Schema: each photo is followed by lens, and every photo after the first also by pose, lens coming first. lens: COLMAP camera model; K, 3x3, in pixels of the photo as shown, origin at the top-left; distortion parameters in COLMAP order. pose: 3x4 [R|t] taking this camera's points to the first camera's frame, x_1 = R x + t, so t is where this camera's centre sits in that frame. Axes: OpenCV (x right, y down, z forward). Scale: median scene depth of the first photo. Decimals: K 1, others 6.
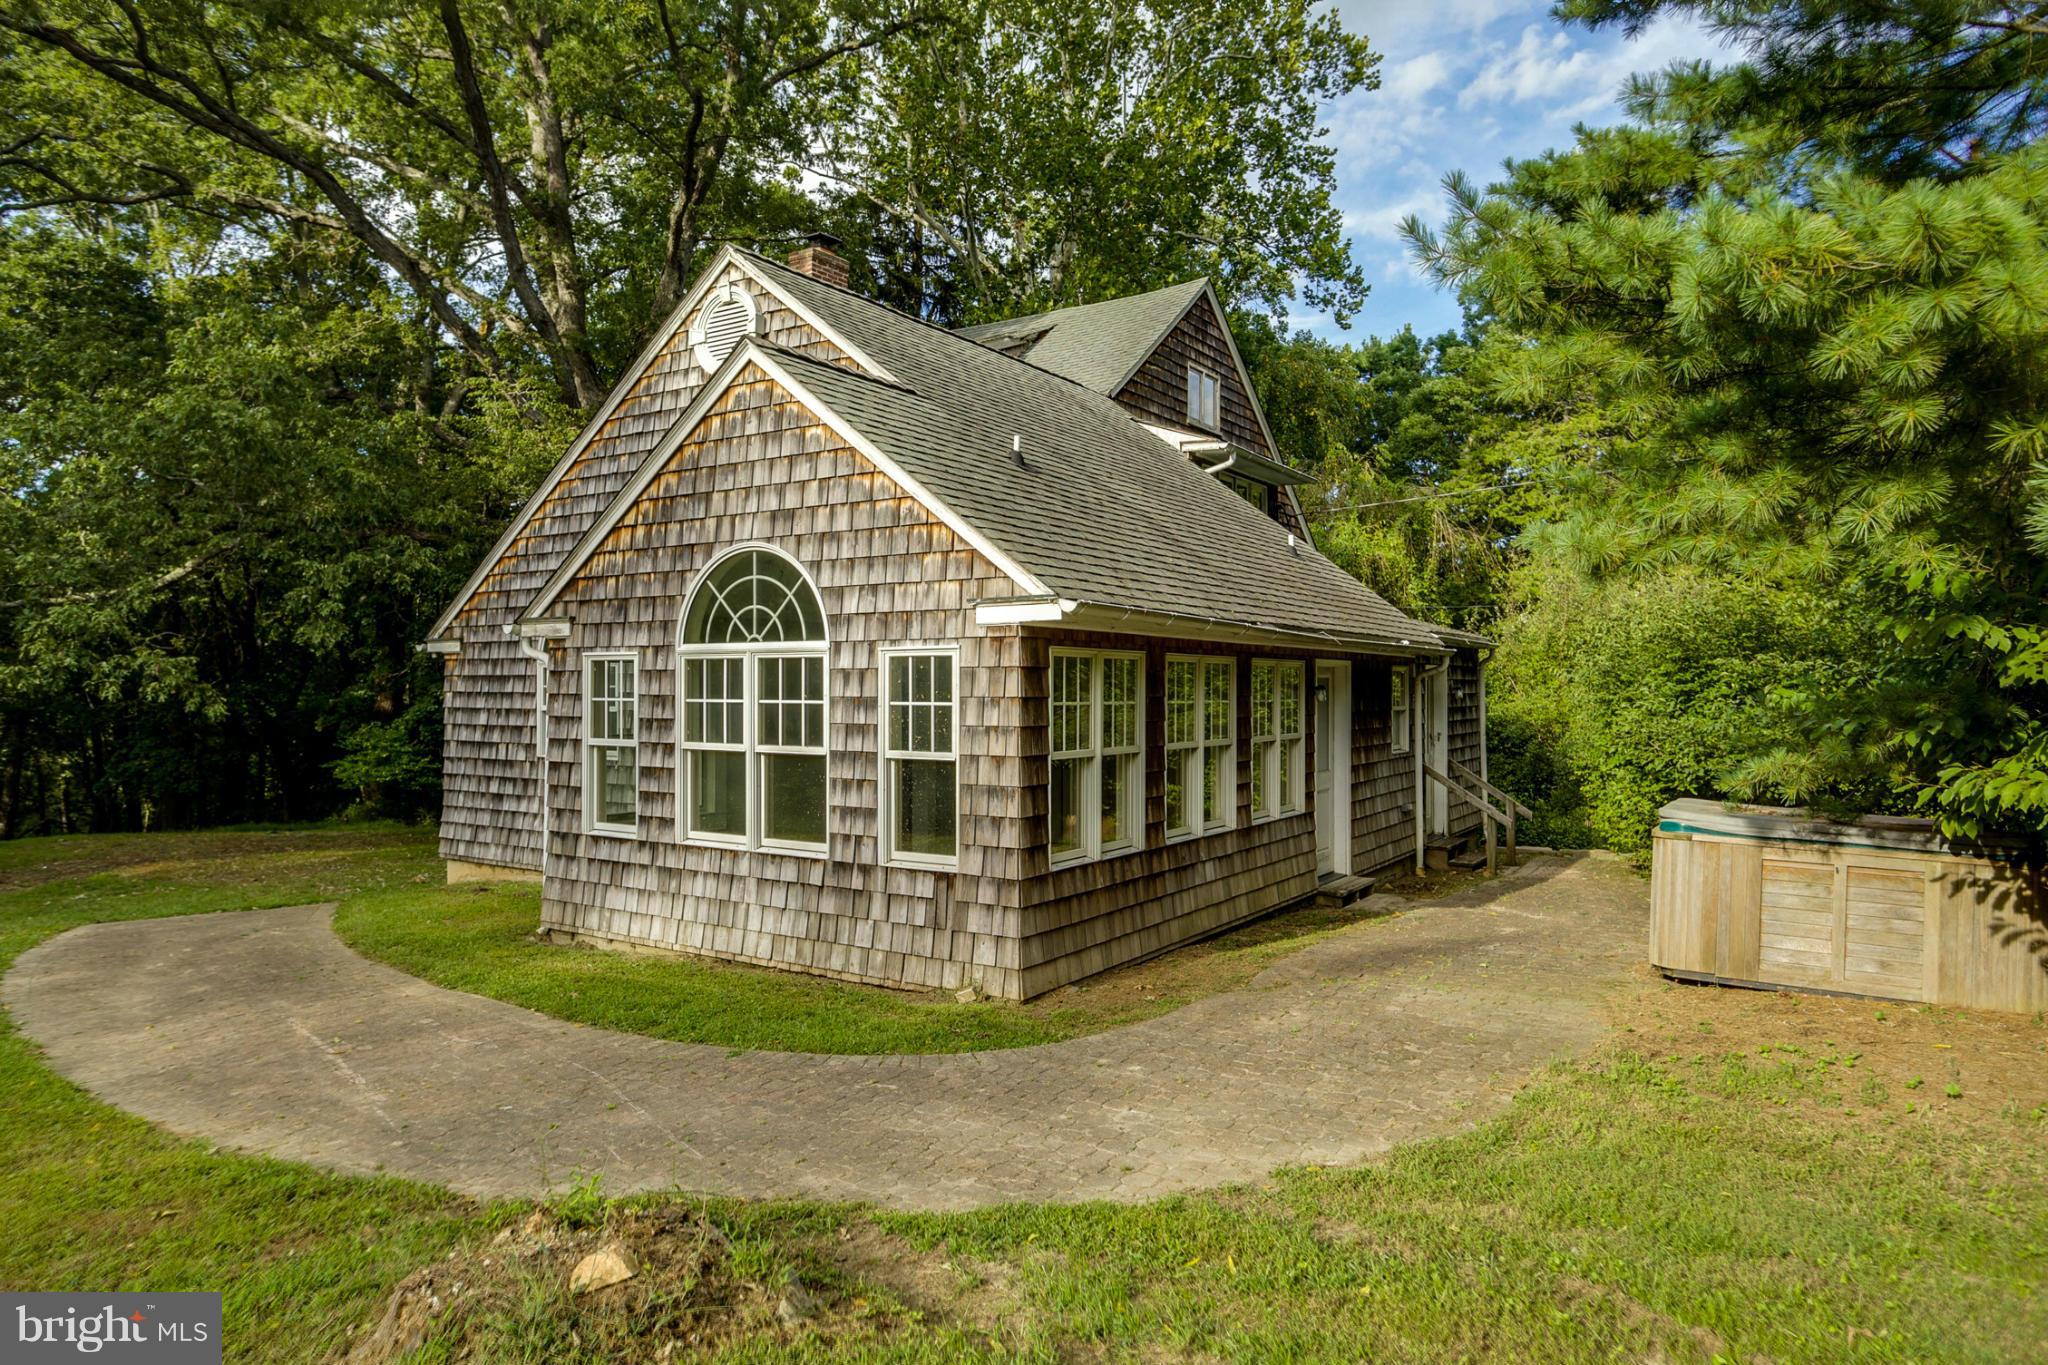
lens RADIAL K [[1156.8, 0, 1024.0], [0, 1156.8, 682.5], [0, 0, 1]] dist [-0.027120, 0.000055]
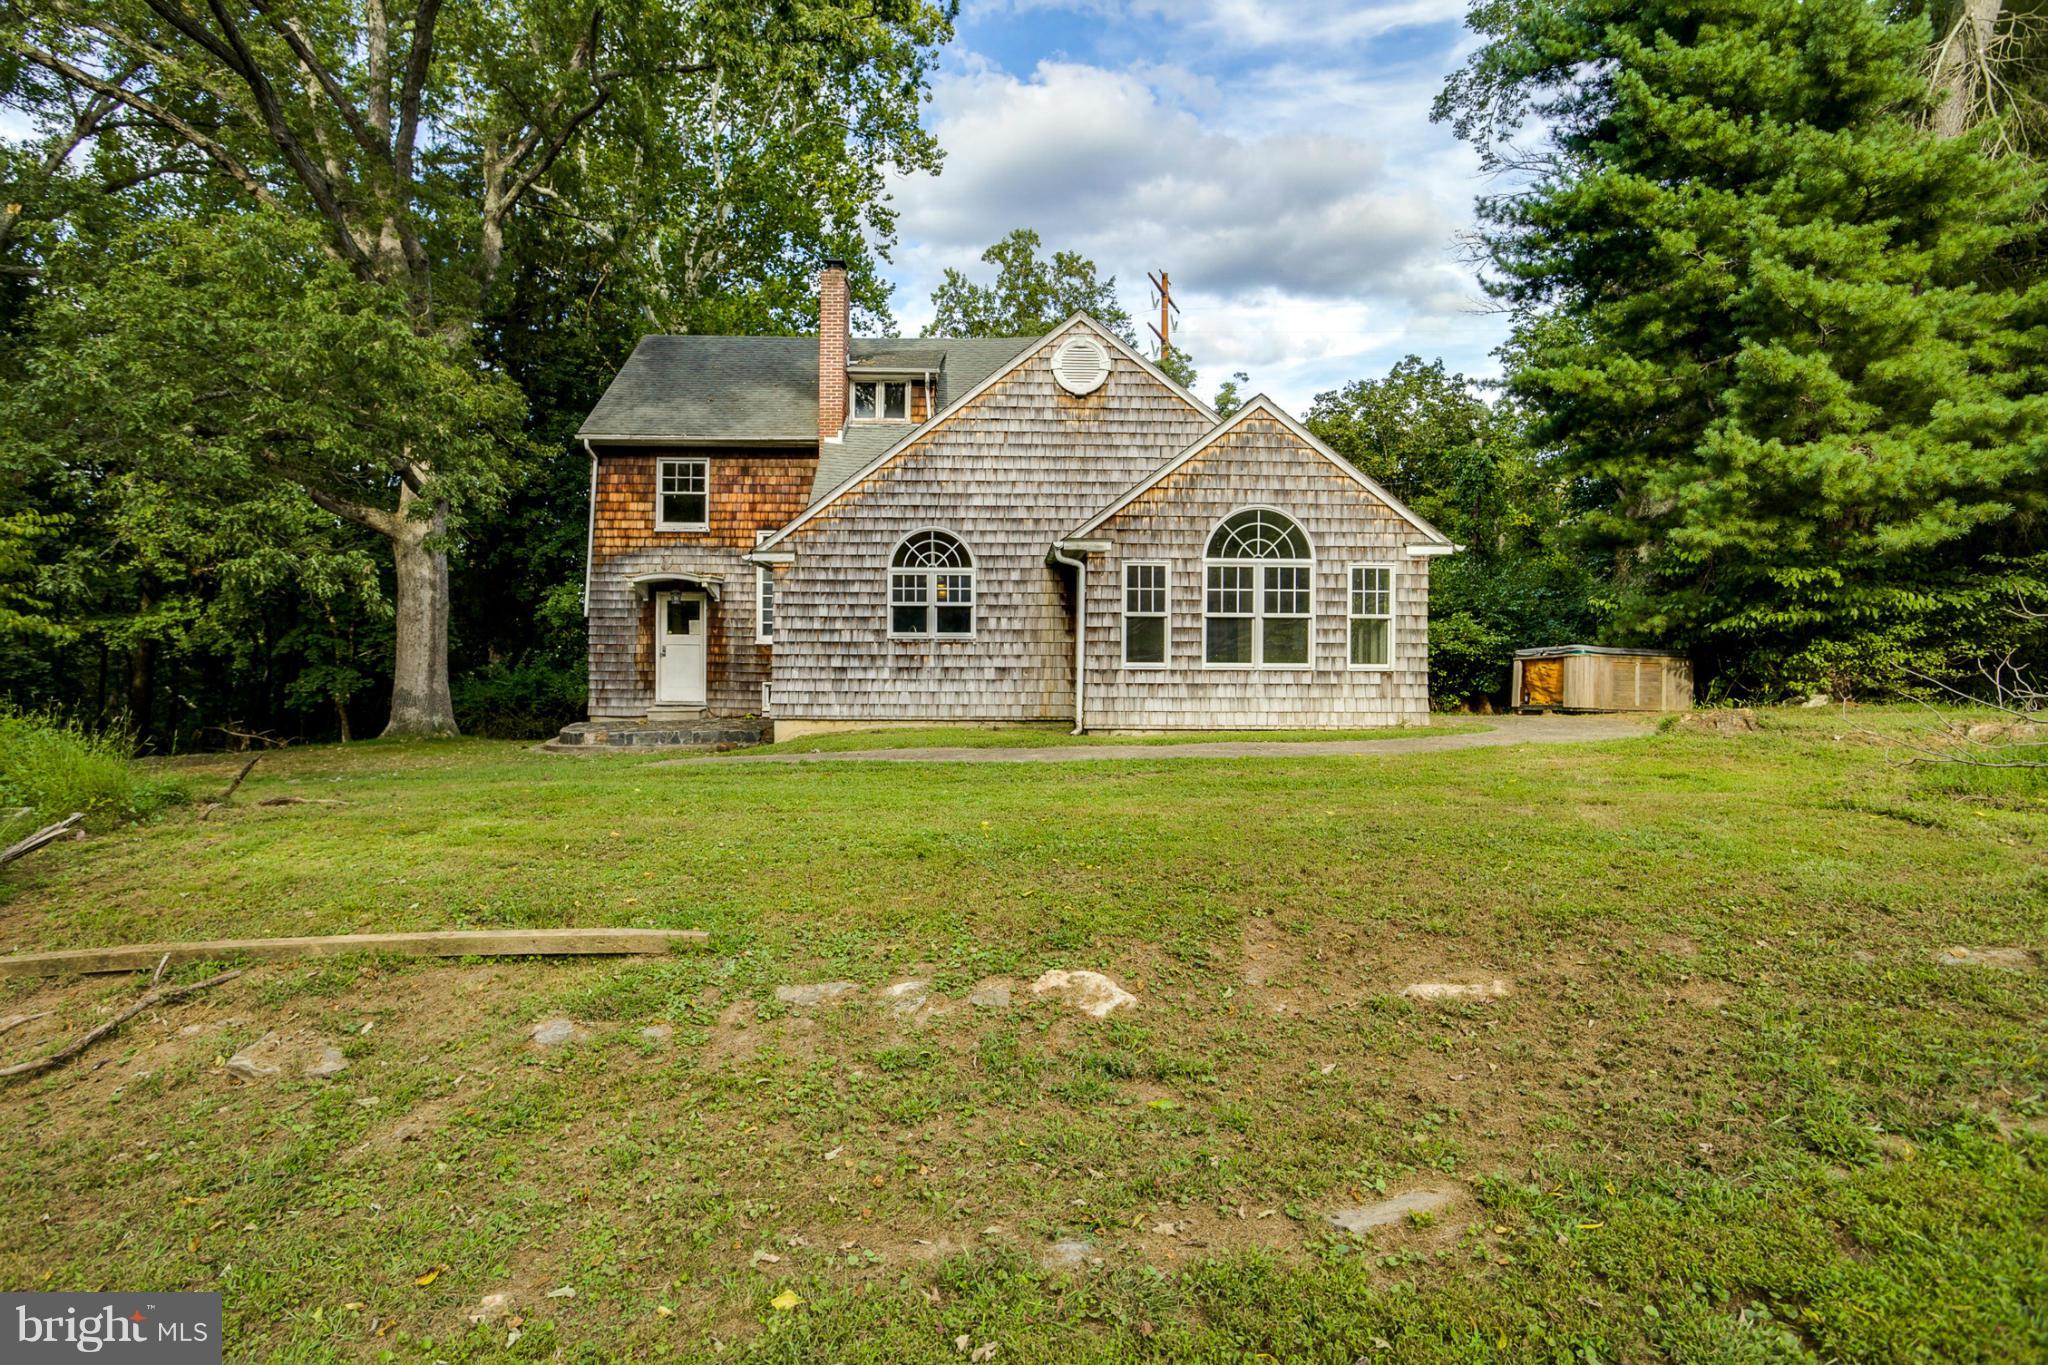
lens RADIAL K [[997.2, 0, 1015.3], [0, 997.2, 661.8], [0, 0, 1]] dist [-0.038405, -0.000023]
pose [[0.854941, -0.003151, 0.518716, -1.411032], [-0.008252, 0.999772, 0.019673, 0.104185], [-0.518660, -0.021100, 0.854720, -0.175409]]
